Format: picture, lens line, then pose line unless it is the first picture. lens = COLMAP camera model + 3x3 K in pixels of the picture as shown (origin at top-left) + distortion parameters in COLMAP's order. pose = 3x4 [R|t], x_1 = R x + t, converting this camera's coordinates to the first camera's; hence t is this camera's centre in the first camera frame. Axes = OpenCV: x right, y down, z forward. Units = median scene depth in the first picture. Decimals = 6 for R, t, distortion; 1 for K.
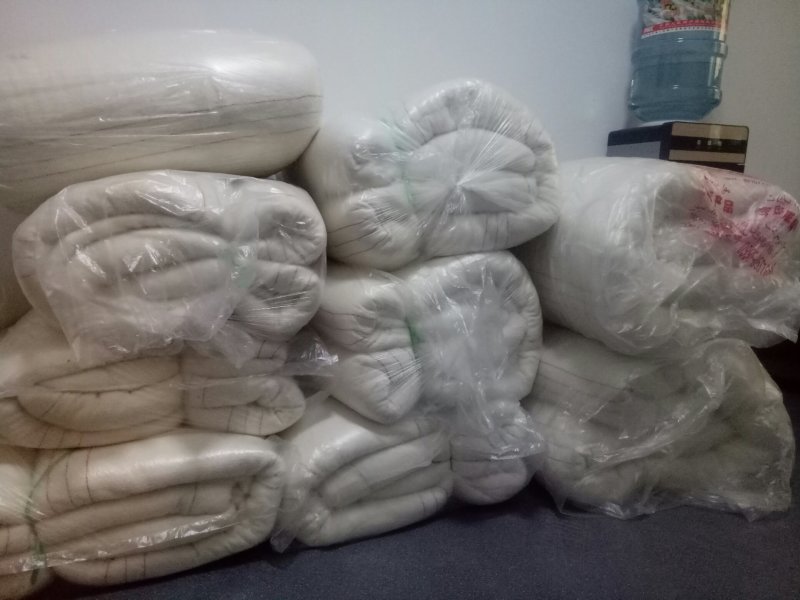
lens RADIAL K [[603.3, 0, 399.9], [0, 603.3, 293.2], [0, 0, 1]] dist [0.015542, -0.016062]
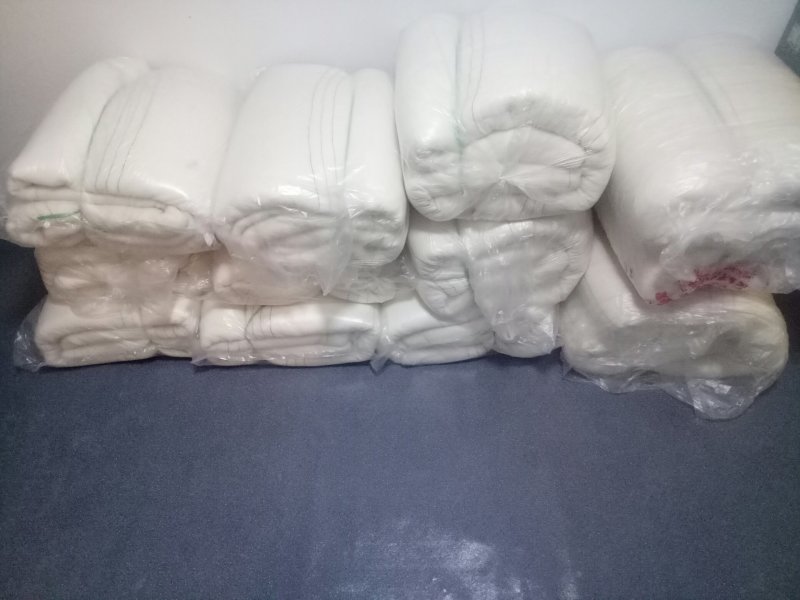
lens RADIAL K [[603.3, 0, 394.4], [0, 603.3, 298.4], [0, 0, 1]] dist [0.015542, -0.016062]
pose [[0.928261, 0.233282, -0.289673, 0.296324], [0.001408, 0.776630, 0.629955, -0.789082], [0.371926, -0.585171, 0.720587, -0.112137]]
